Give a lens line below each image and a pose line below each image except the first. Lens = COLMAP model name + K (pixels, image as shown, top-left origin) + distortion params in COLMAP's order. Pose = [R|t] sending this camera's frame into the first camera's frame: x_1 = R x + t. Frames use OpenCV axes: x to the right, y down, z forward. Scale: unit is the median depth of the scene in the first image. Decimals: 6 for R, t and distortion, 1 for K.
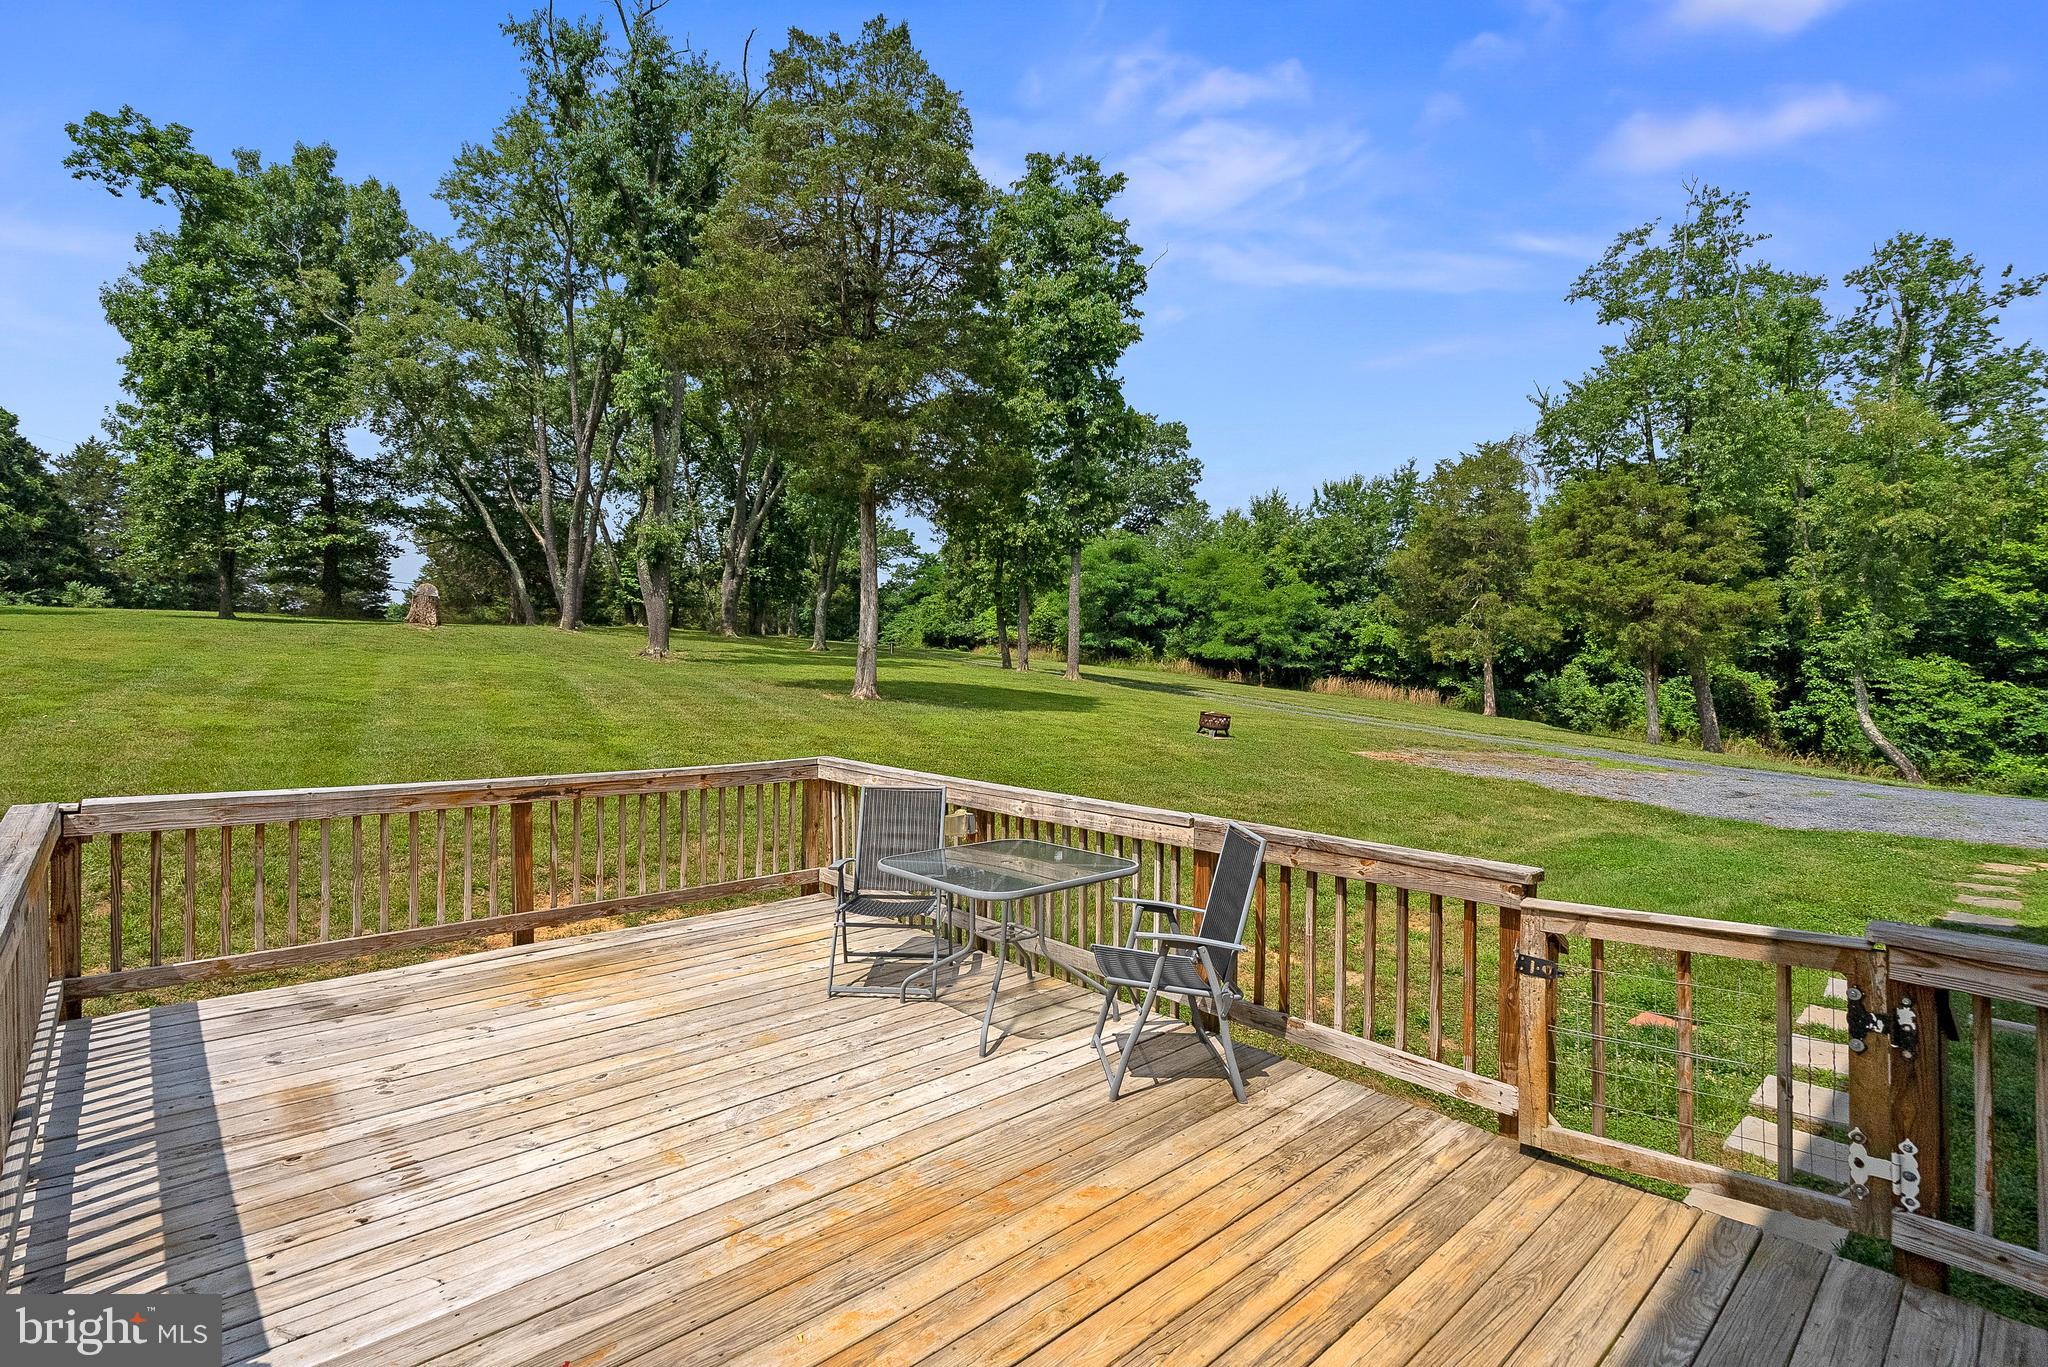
lens RADIAL K [[965.1, 0, 1020.0], [0, 965.1, 688.6], [0, 0, 1]] dist [-0.001272, 0.000149]
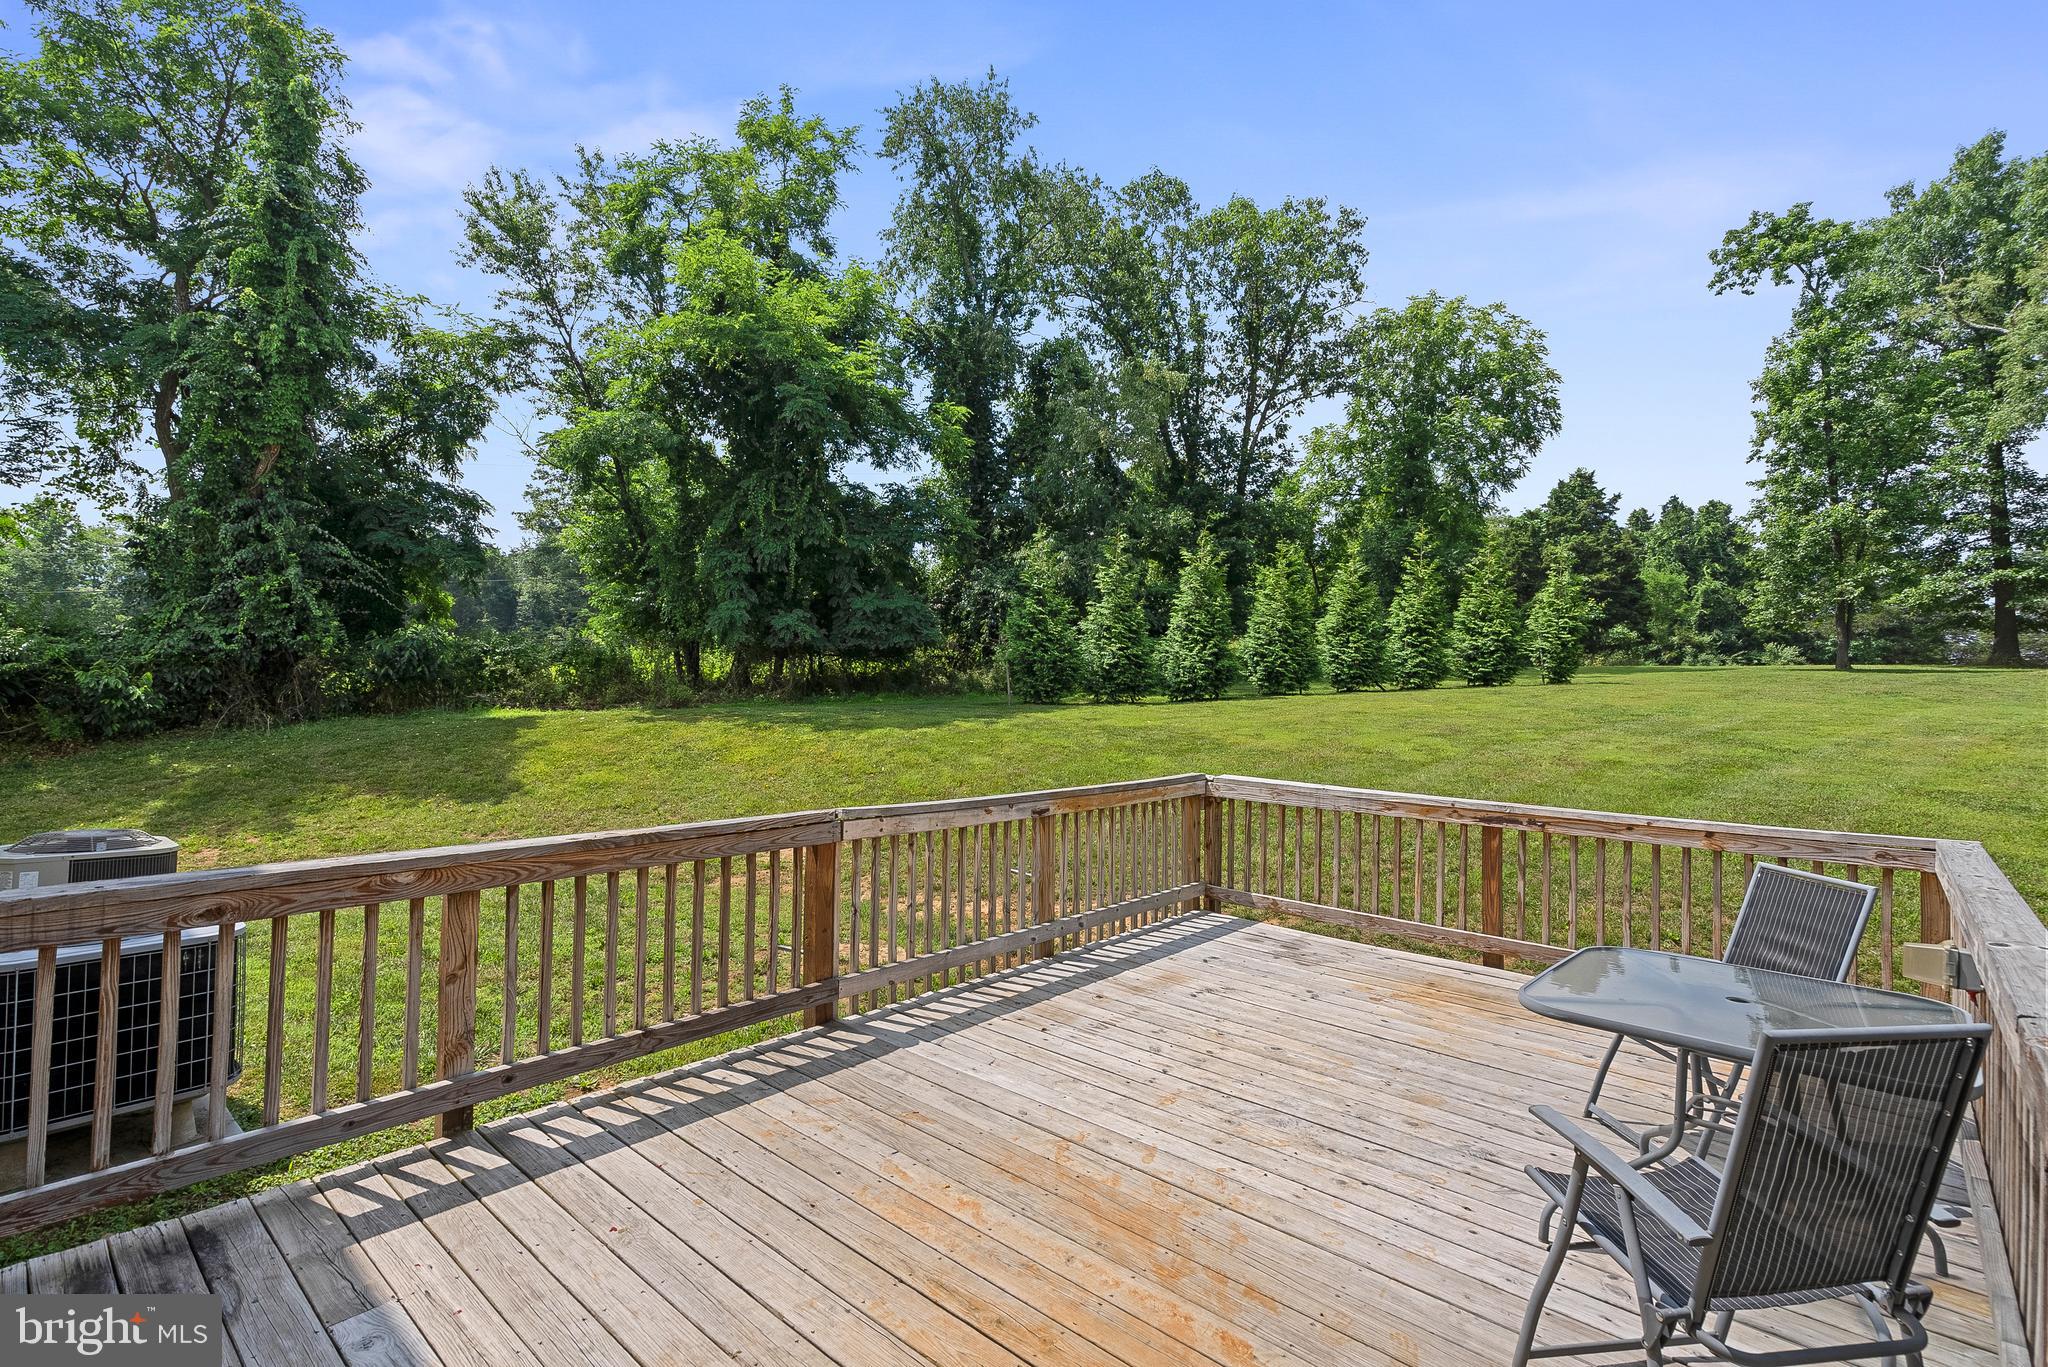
lens RADIAL K [[965.1, 0, 1020.0], [0, 965.1, 688.6], [0, 0, 1]] dist [-0.001272, 0.000149]
pose [[0.096314, -0.012543, -0.995272, 0.088070], [-0.046949, 0.998750, -0.017130, 0.002651], [0.994243, 0.048377, 0.095605, 0.078149]]
